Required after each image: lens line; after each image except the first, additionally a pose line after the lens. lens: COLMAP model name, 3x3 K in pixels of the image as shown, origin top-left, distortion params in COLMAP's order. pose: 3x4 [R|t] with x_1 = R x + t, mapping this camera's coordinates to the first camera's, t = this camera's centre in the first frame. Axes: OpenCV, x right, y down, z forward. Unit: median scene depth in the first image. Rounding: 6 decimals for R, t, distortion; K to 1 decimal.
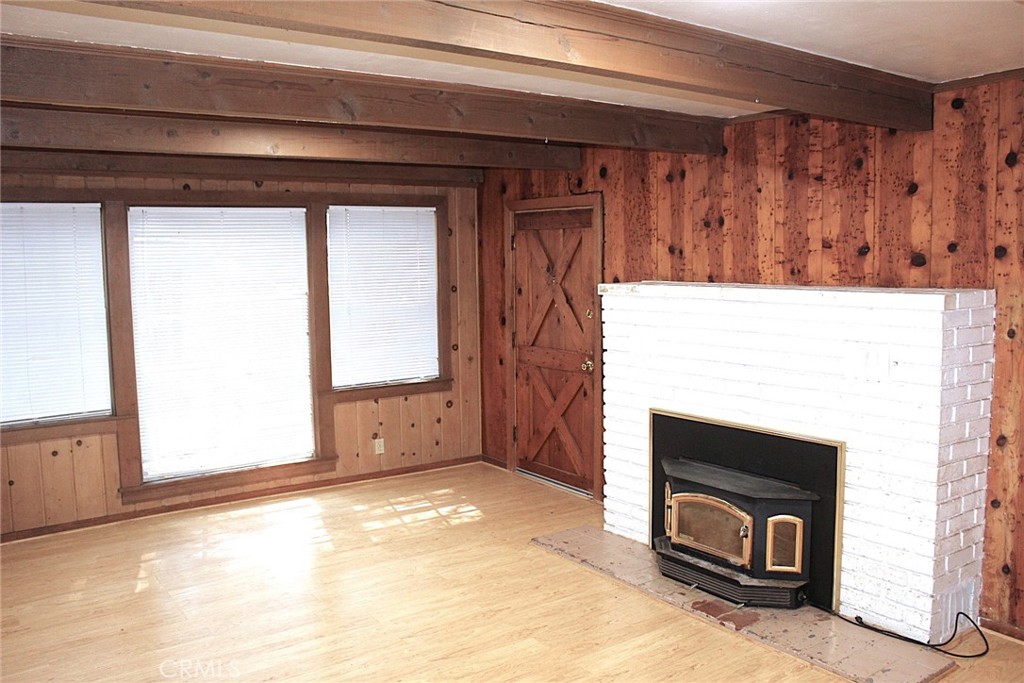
lens RADIAL K [[846.8, 0, 512.0], [0, 846.8, 341.5], [0, 0, 1]] dist [-0.158218, 0.149491]
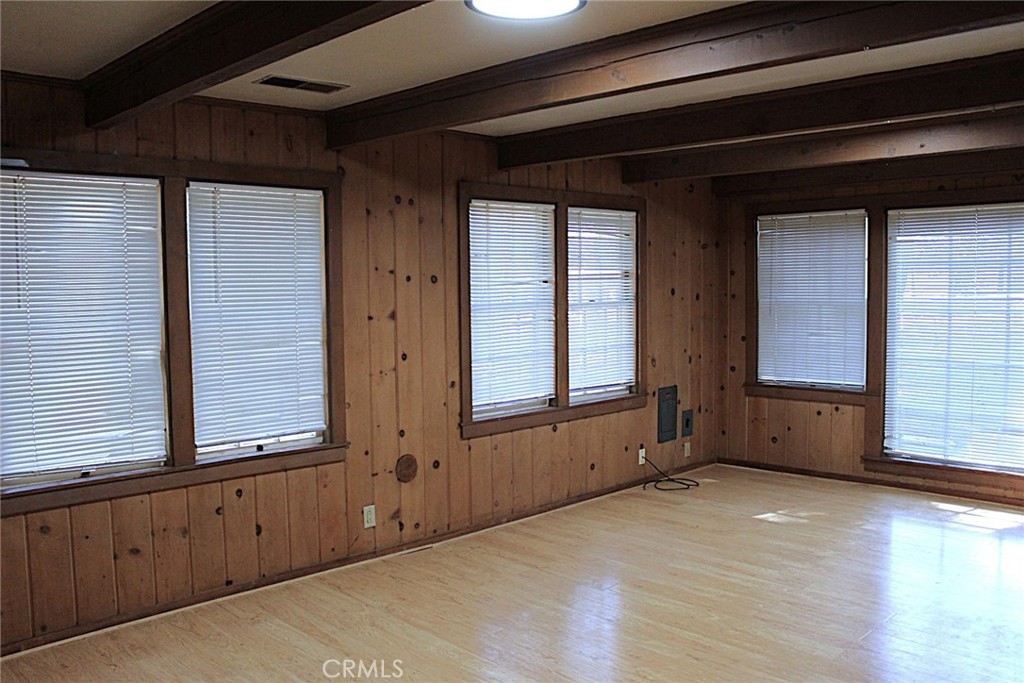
lens RADIAL K [[873.2, 0, 507.0], [0, 873.2, 339.8], [0, 0, 1]] dist [-0.164330, 0.152482]
pose [[0.146263, 0.077140, -0.986233, 0.724674], [-0.086364, 0.994144, 0.064951, -0.019827], [0.985469, 0.075676, 0.152069, 0.365793]]
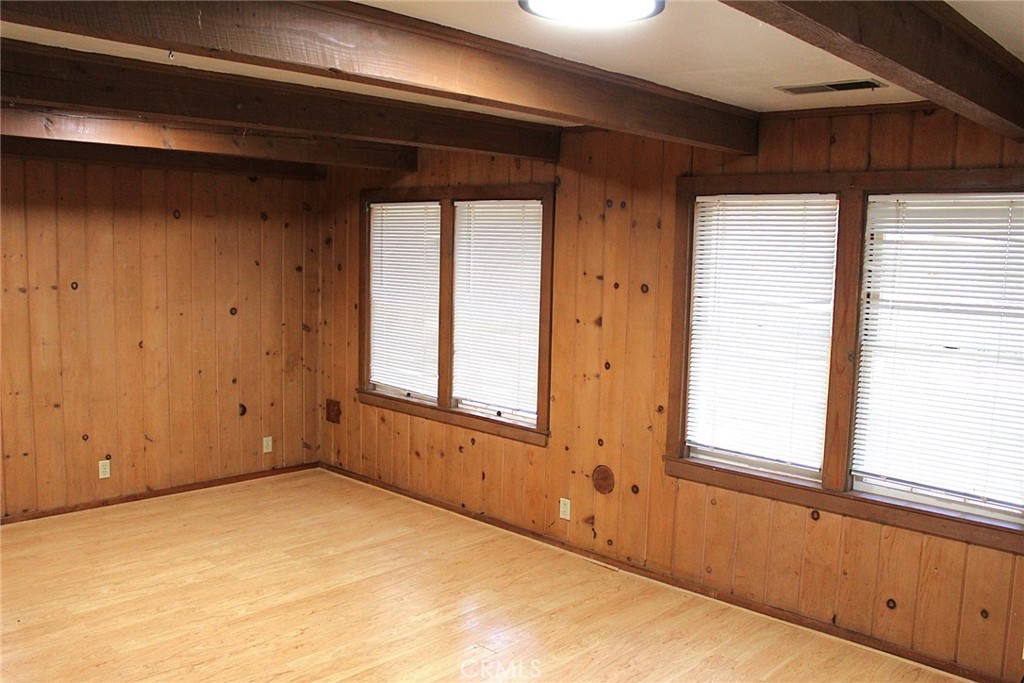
lens RADIAL K [[873.2, 0, 507.0], [0, 873.2, 339.8], [0, 0, 1]] dist [-0.164330, 0.152482]
pose [[-0.981973, 0.008807, -0.188815, -0.051201], [-0.031009, 0.977875, 0.206878, -0.162895], [0.186459, 0.209004, -0.959974, 1.395014]]
